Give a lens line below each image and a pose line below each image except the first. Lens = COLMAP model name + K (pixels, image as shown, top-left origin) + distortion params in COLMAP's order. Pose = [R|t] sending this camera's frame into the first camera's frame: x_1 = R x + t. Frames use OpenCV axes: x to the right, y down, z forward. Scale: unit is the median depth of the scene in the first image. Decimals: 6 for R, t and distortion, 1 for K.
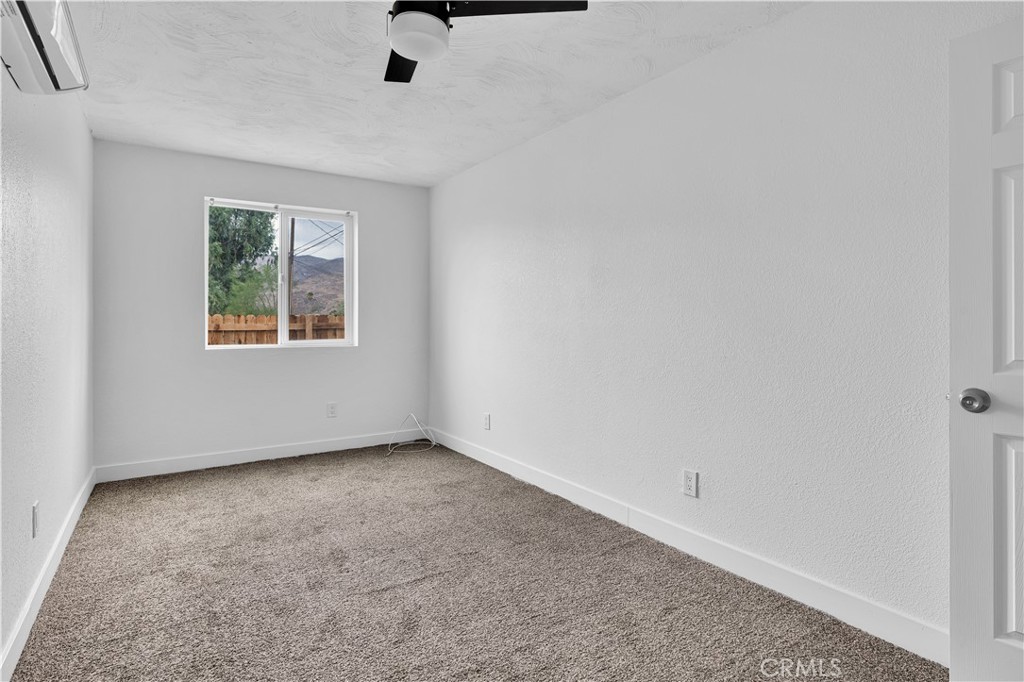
lens RADIAL K [[529.5, 0, 511.4], [0, 529.5, 312.3], [0, 0, 1]] dist [0.001102, 0.000484]
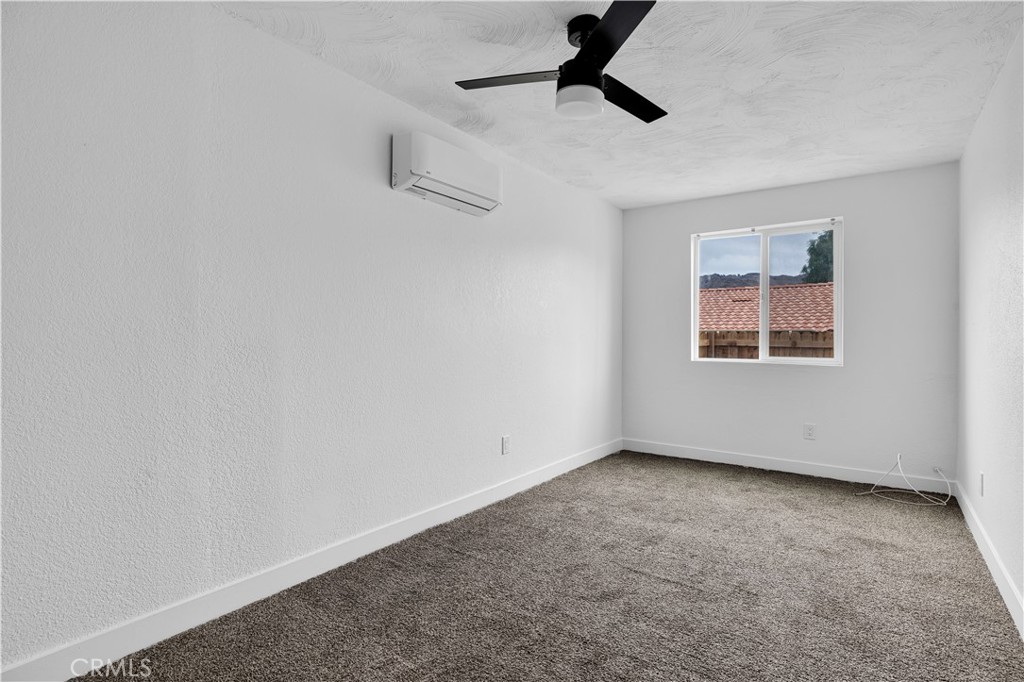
lens RADIAL K [[522.1, 0, 510.0], [0, 522.1, 327.7], [0, 0, 1]] dist [0.002940, 0.001451]
pose [[0.361249, -0.012276, -0.932389, 0.454730], [0.007816, 0.999918, -0.010137, 0.004510], [0.932437, -0.003625, 0.361315, 0.215772]]
